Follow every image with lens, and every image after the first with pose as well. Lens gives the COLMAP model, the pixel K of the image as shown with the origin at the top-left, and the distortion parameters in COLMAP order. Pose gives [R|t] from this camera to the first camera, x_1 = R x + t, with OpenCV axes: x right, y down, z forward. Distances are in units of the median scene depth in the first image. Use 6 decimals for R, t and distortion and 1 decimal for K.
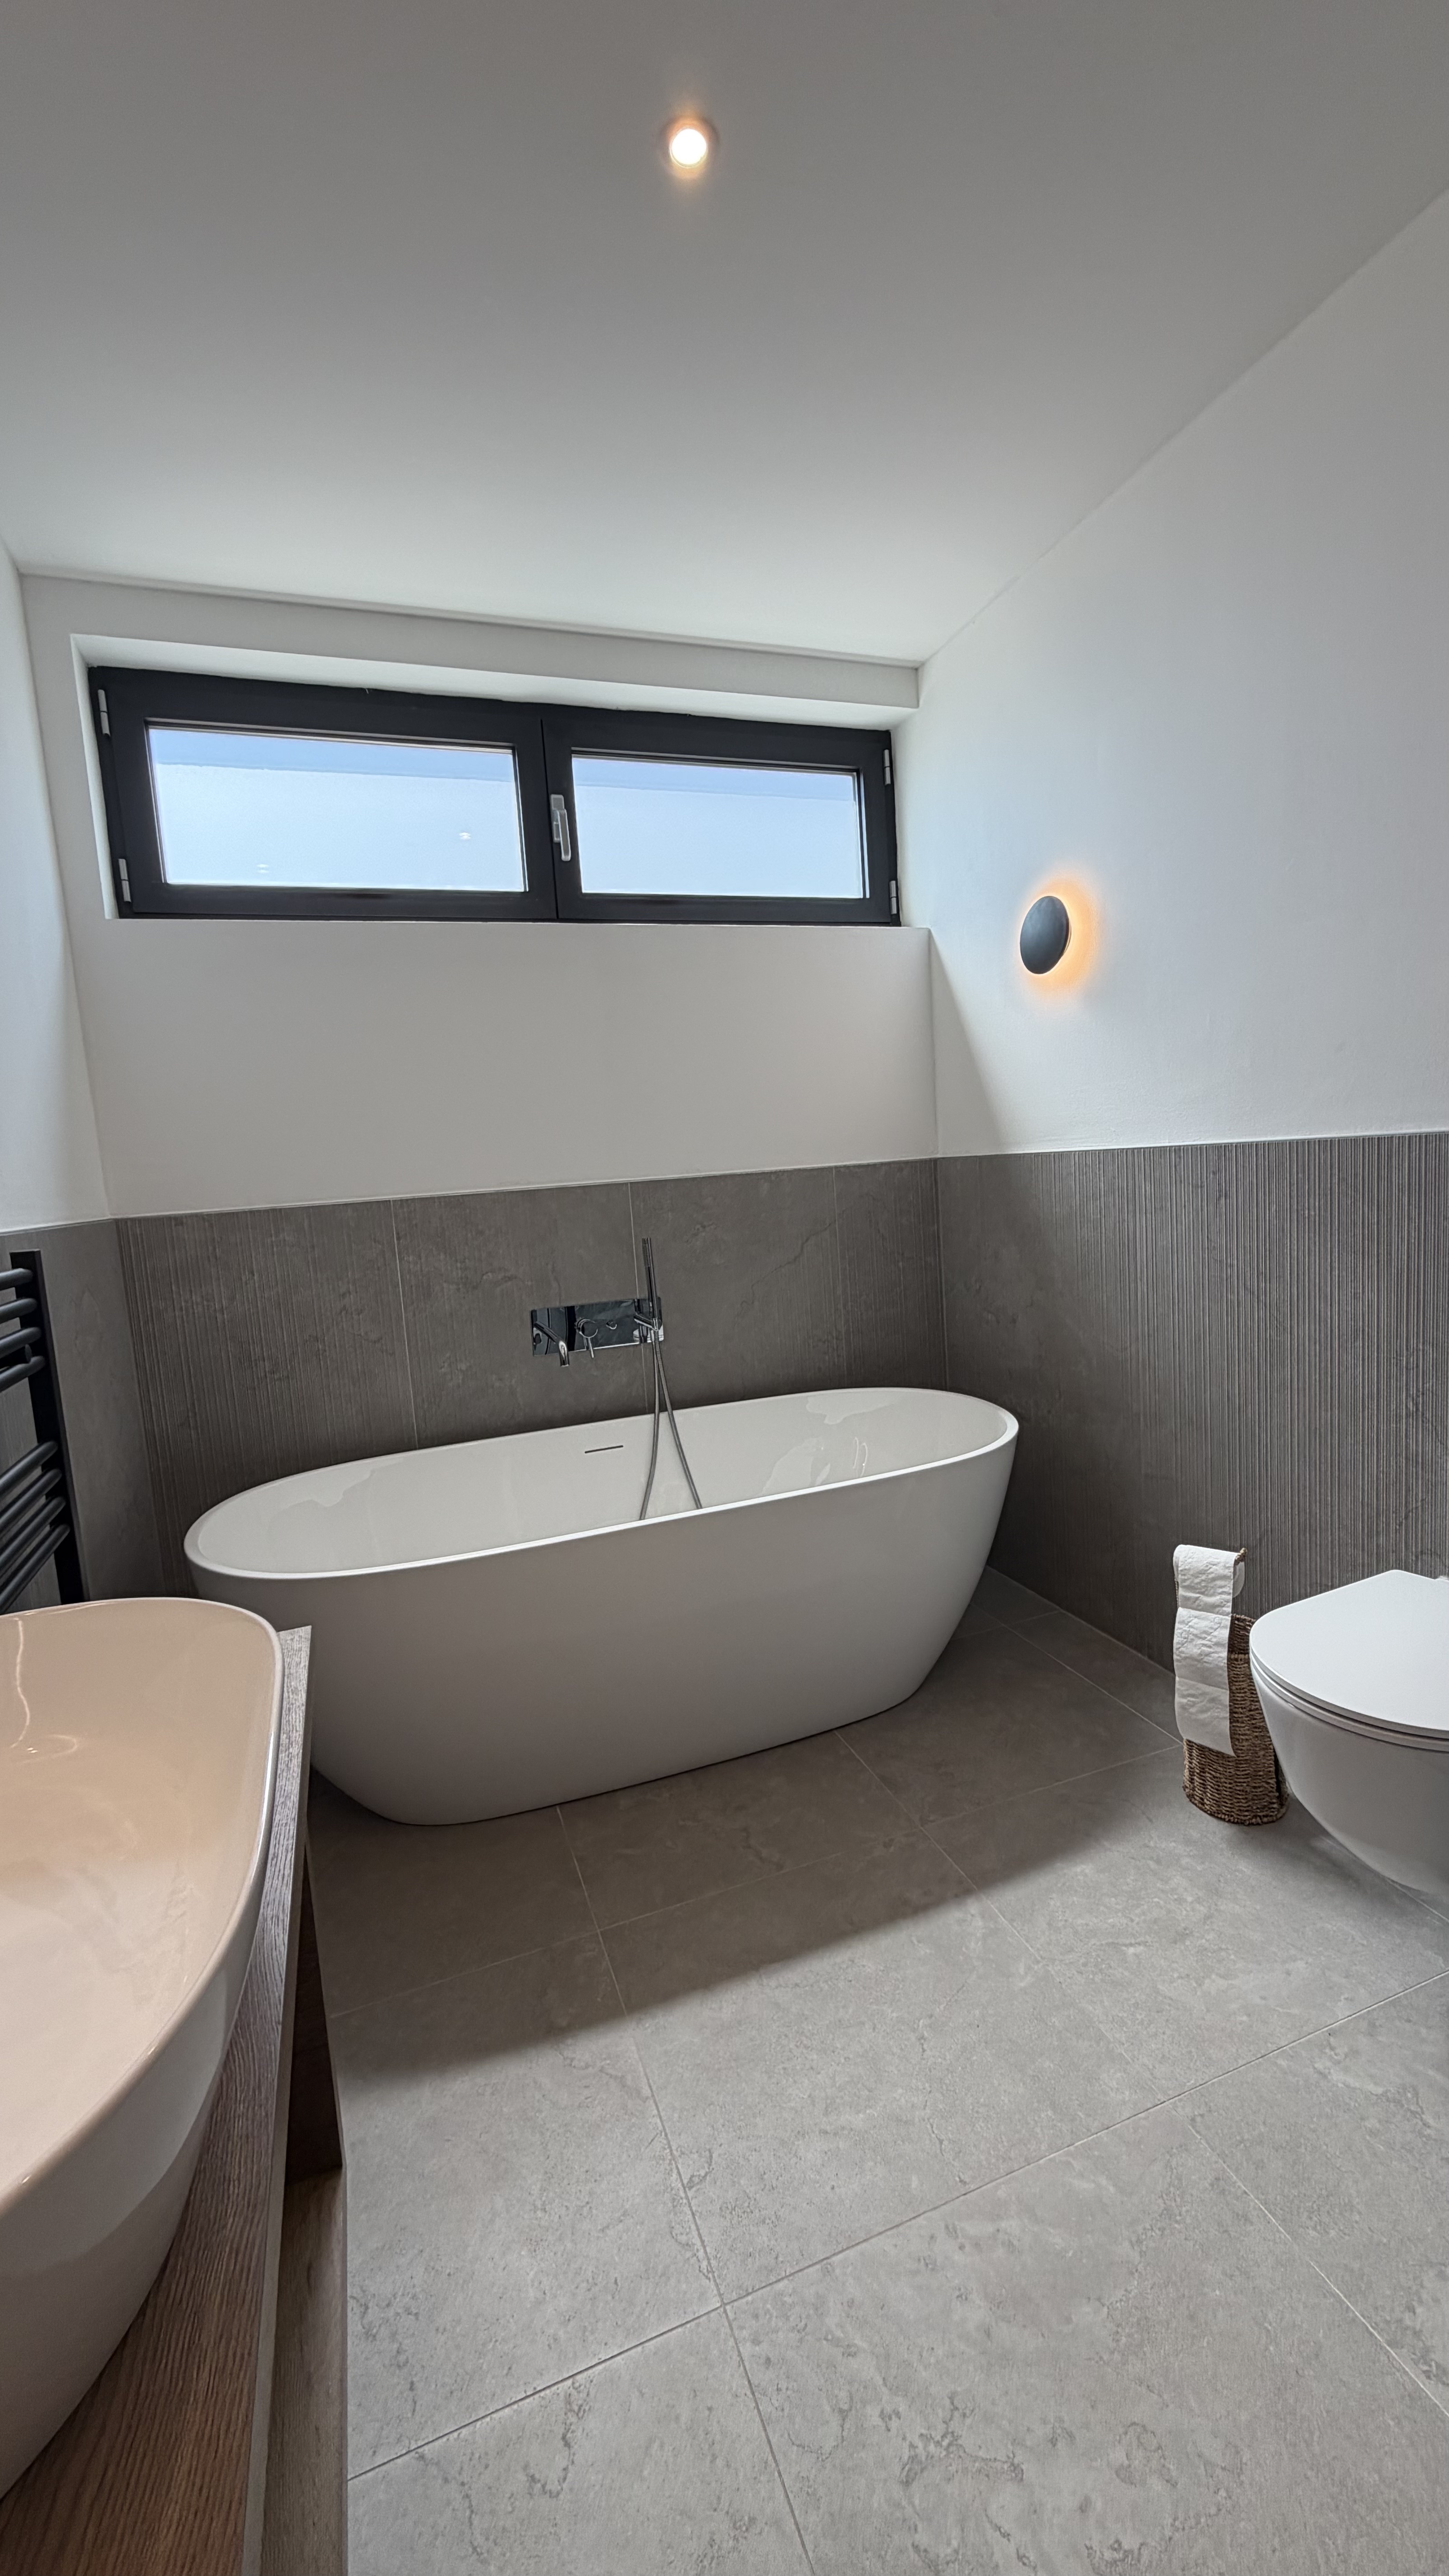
lens RADIAL K [[1027.5, 0, 723.3], [0, 1027.5, 1275.1], [0, 0, 1]] dist [-0.001497, 0.000124]
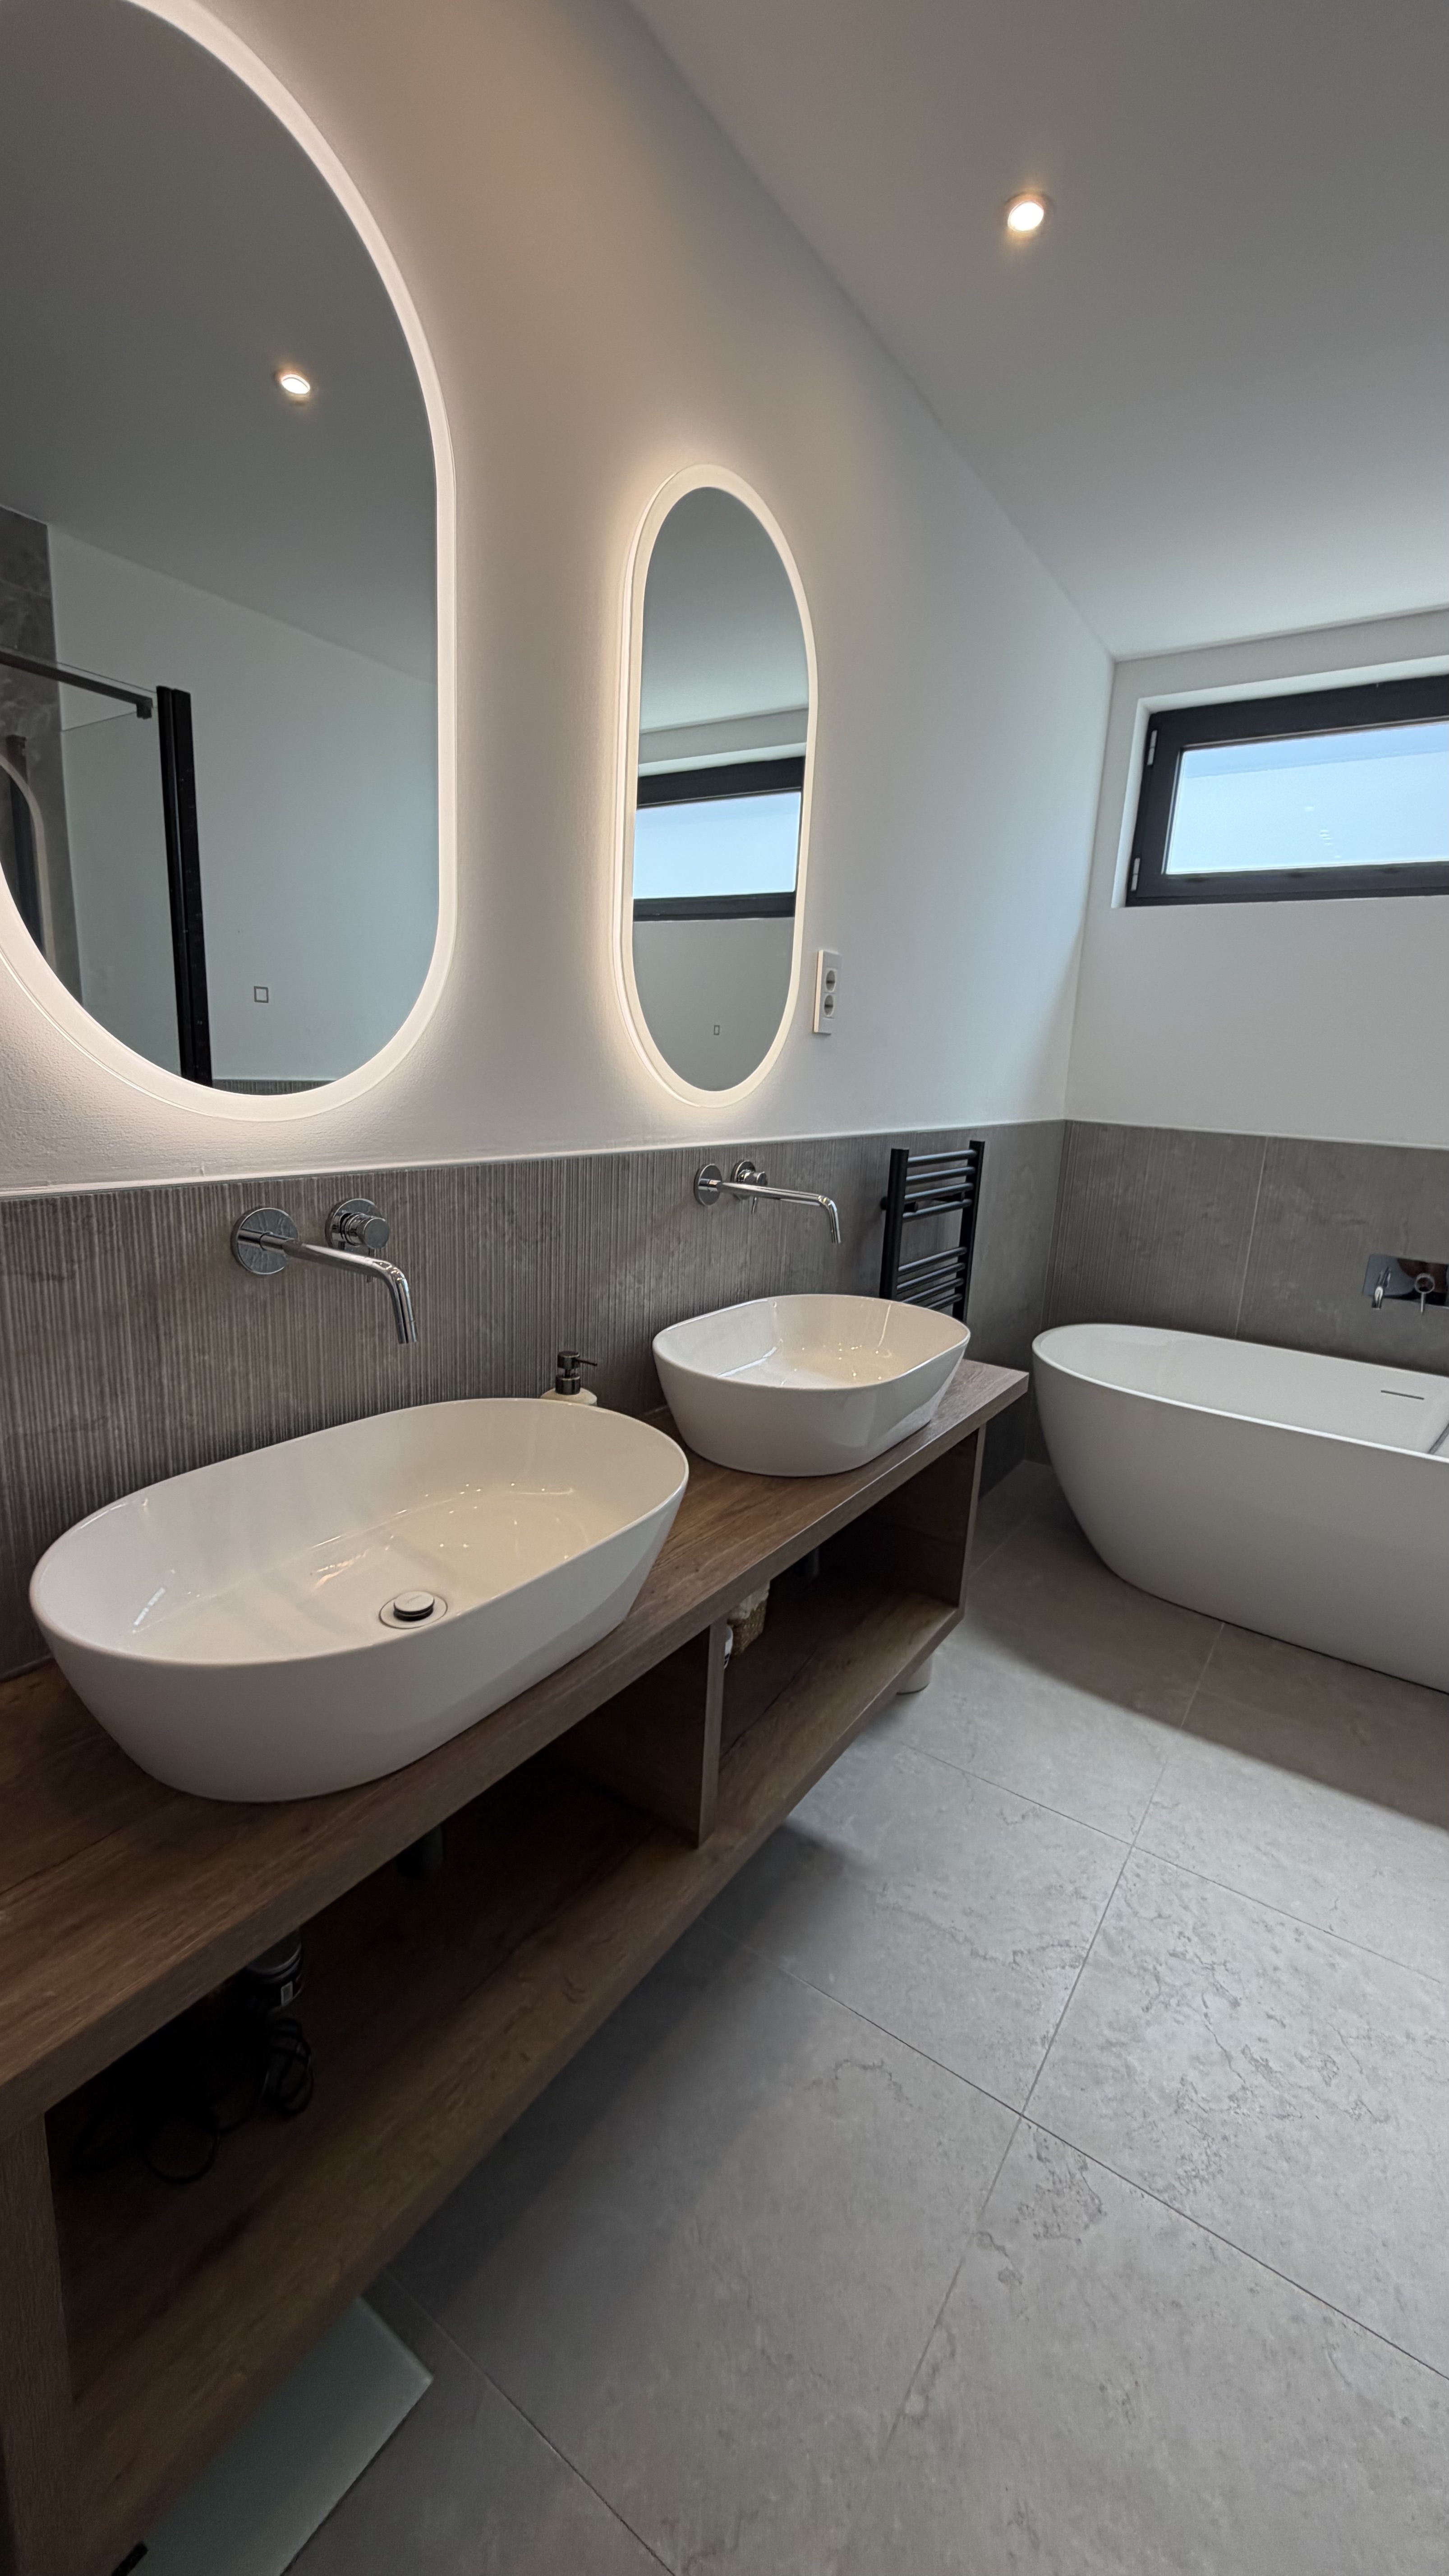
lens RADIAL K [[1027.5, 0, 724.4], [0, 1027.5, 1284.0], [0, 0, 1]] dist [-0.001497, 0.000124]
pose [[0.578040, 0.272961, -0.769001, 0.308547], [-0.179857, 0.961835, 0.206214, -0.043777], [0.795940, 0.019110, 0.605073, -0.260235]]
